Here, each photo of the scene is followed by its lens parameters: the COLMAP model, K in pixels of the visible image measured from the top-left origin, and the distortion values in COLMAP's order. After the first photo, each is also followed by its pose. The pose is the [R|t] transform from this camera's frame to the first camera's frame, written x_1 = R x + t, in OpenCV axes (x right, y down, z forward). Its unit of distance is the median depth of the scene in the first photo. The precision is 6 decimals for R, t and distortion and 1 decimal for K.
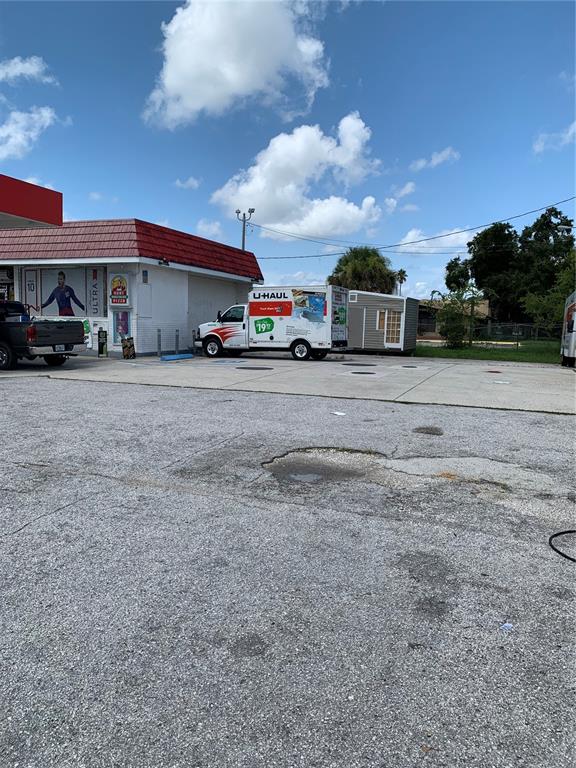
lens RADIAL K [[590.5, 0, 283.5], [0, 590.5, 385.5], [0, 0, 1]] dist [0.053478, -0.046933]
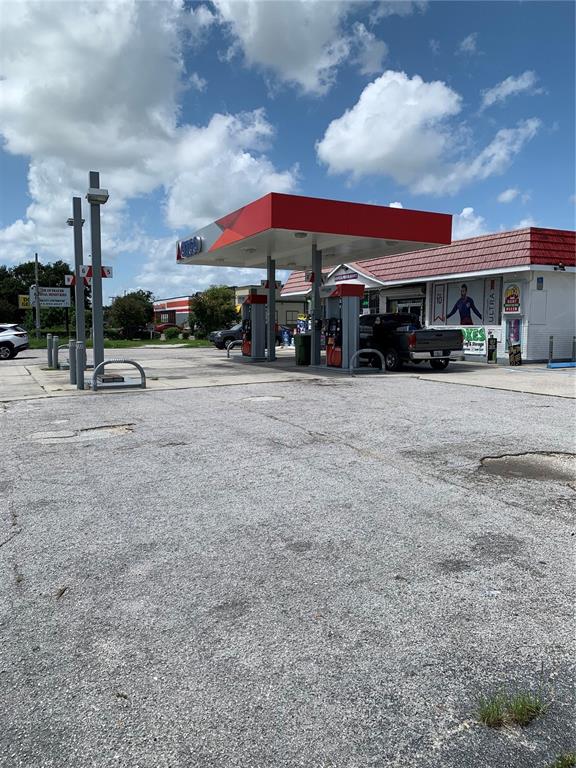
lens RADIAL K [[590.5, 0, 286.3], [0, 590.5, 382.4], [0, 0, 1]] dist [0.053478, -0.046933]
pose [[0.738600, 0.047322, -0.672481, 0.140125], [-0.061310, 0.998115, 0.002899, 0.005169], [0.671350, 0.039088, 0.740109, -0.018449]]
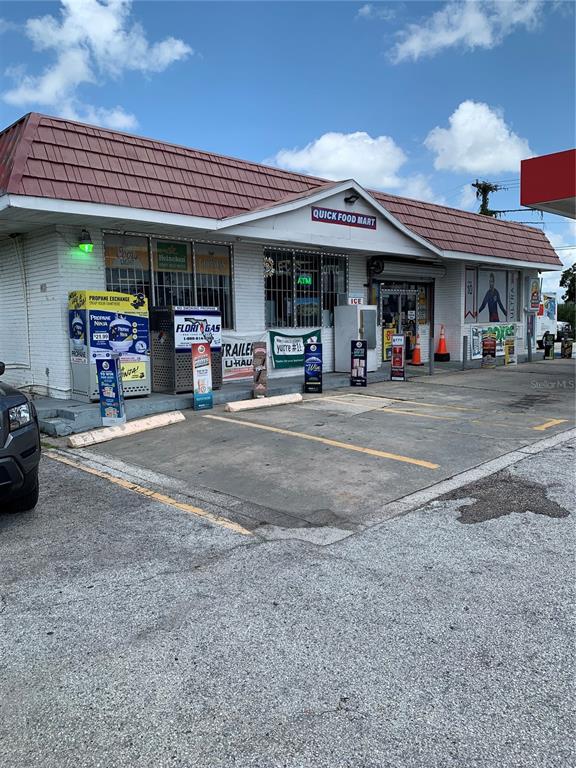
lens RADIAL K [[590.5, 0, 288.1], [0, 590.5, 383.6], [0, 0, 1]] dist [0.053478, -0.046933]
pose [[0.420380, -0.120562, 0.899303, -1.499396], [0.125783, 0.989307, 0.073831, -0.146098], [-0.898587, 0.082080, 0.431049, 1.005141]]
